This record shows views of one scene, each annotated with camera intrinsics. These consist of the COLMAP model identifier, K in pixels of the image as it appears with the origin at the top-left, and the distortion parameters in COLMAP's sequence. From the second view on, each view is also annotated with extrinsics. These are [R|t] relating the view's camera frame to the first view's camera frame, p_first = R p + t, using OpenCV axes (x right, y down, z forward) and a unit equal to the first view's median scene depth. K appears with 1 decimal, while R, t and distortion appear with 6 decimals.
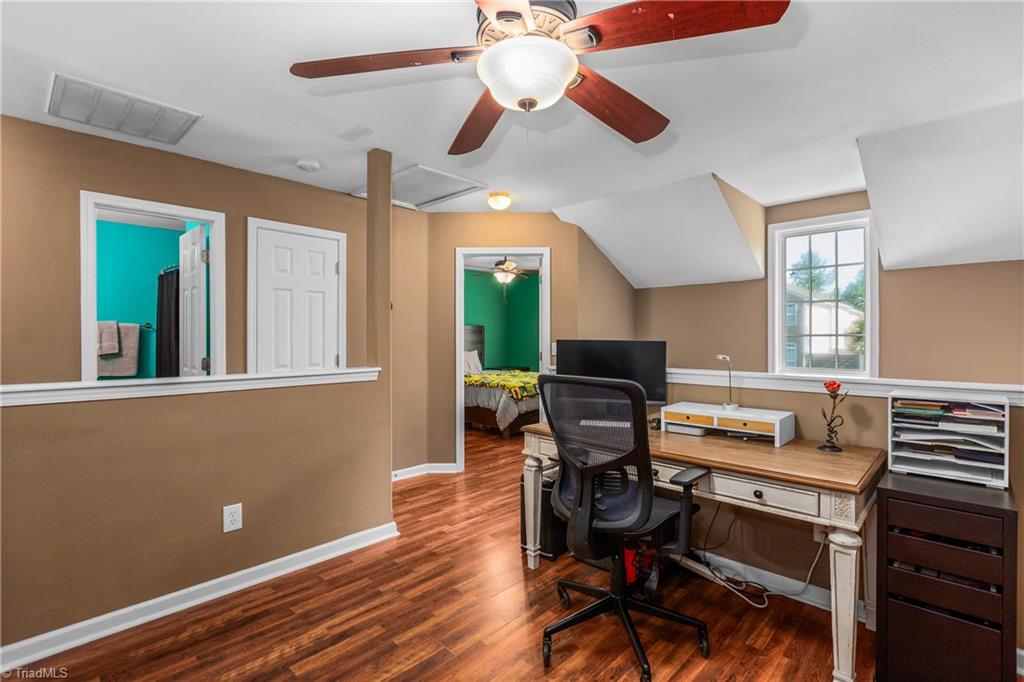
lens RADIAL K [[490.1, 0, 514.5], [0, 490.1, 338.4], [0, 0, 1]] dist [-0.002947, 0.000918]
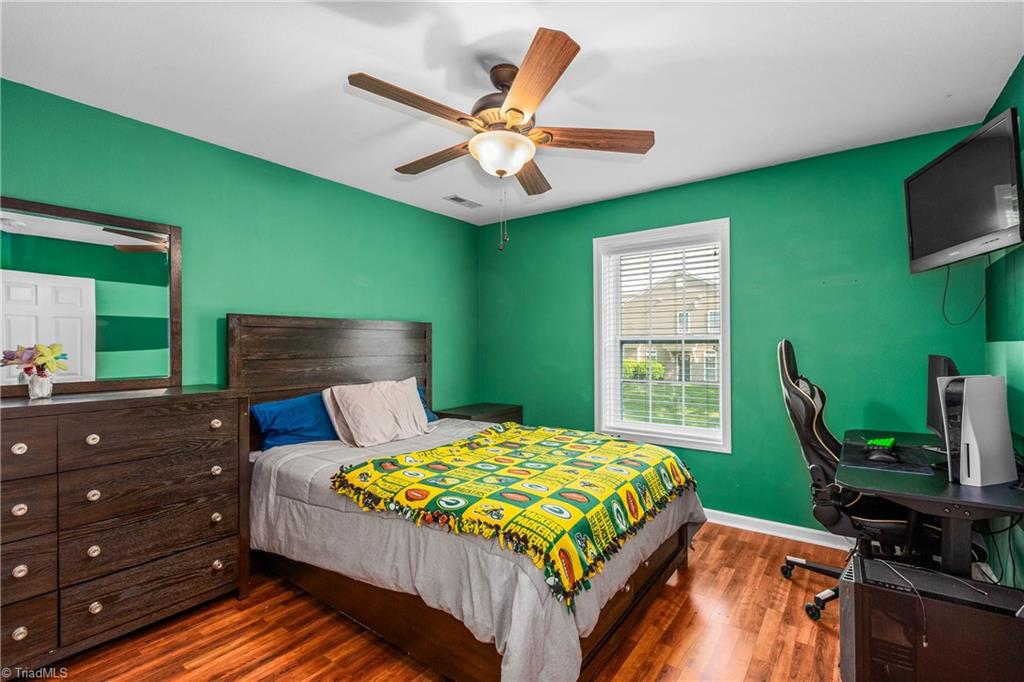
lens RADIAL K [[470.6, 0, 508.2], [0, 470.6, 345.4], [0, 0, 1]] dist [0.000163, -0.000120]
pose [[0.993507, -0.008494, 0.113457, -0.053191], [0.009015, 0.999951, -0.004075, -0.002308], [-0.113417, 0.005072, 0.993535, 0.732143]]
